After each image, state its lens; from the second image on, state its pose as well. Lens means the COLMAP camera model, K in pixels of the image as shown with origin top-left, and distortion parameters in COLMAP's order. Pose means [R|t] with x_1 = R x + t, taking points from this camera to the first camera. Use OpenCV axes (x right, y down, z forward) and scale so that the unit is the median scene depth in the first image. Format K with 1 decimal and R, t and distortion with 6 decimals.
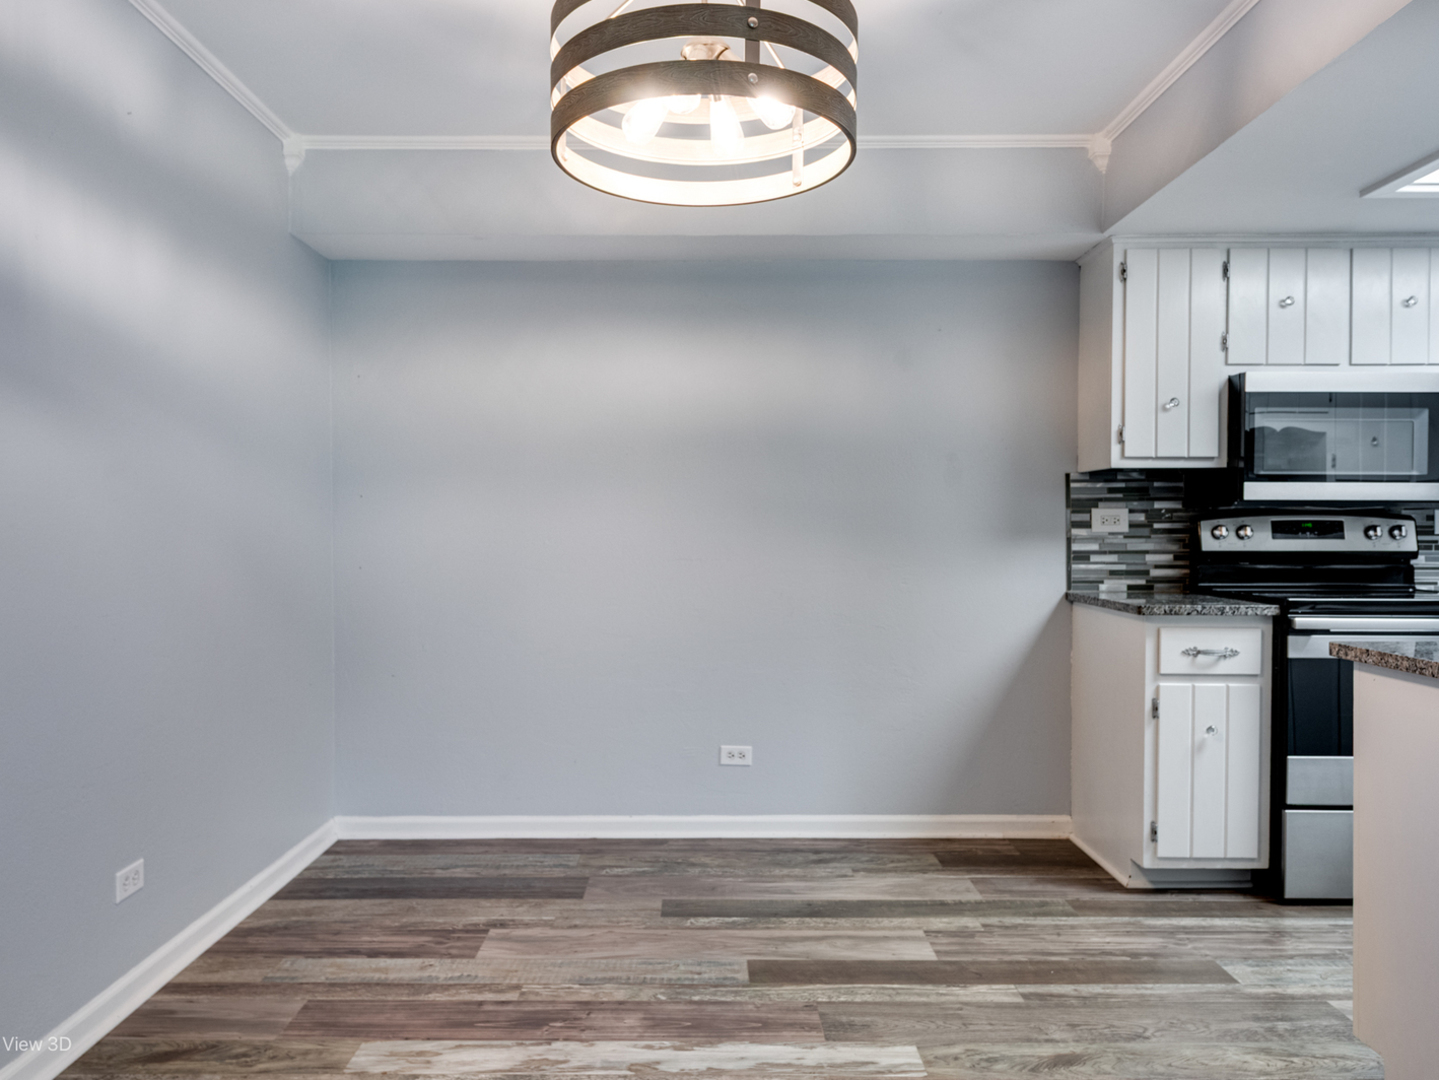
lens RADIAL K [[1041.1, 0, 712.9], [0, 1041.1, 531.8], [0, 0, 1]] dist [0.018530, -0.002124]
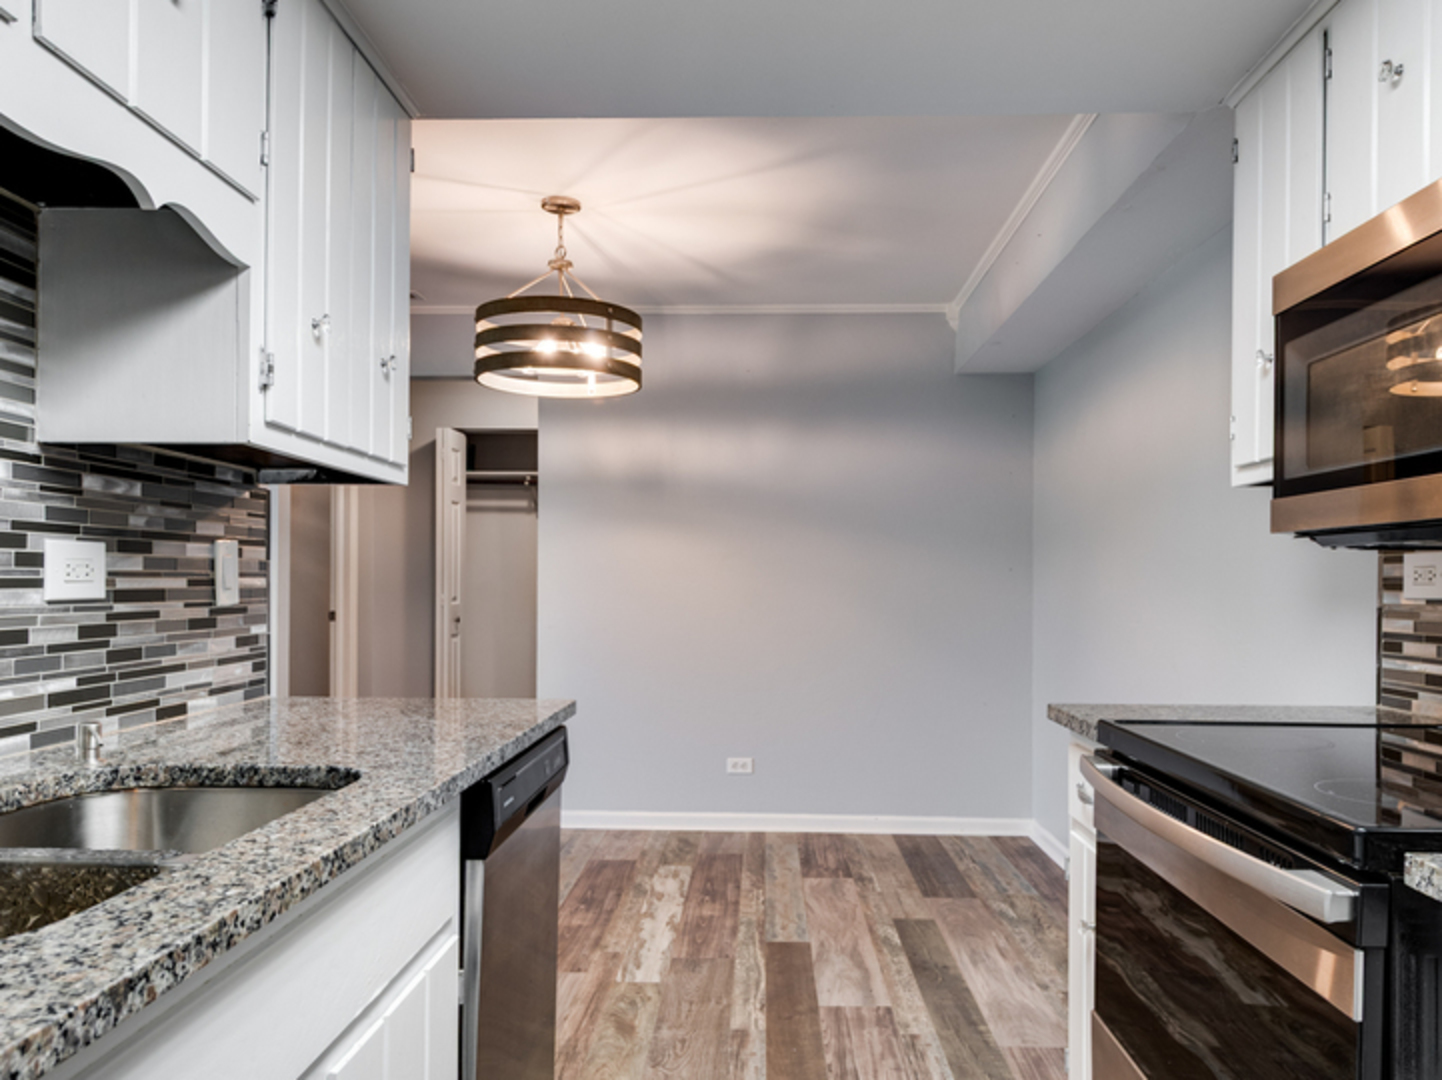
lens RADIAL K [[1043.3, 0, 716.6], [0, 1043.3, 551.1], [0, 0, 1]] dist [0.018530, -0.002124]
pose [[-0.038012, -0.029669, -0.998837, 1.171765], [-0.011883, 0.999502, -0.029236, -0.005643], [0.999207, 0.010758, -0.038346, 0.867470]]
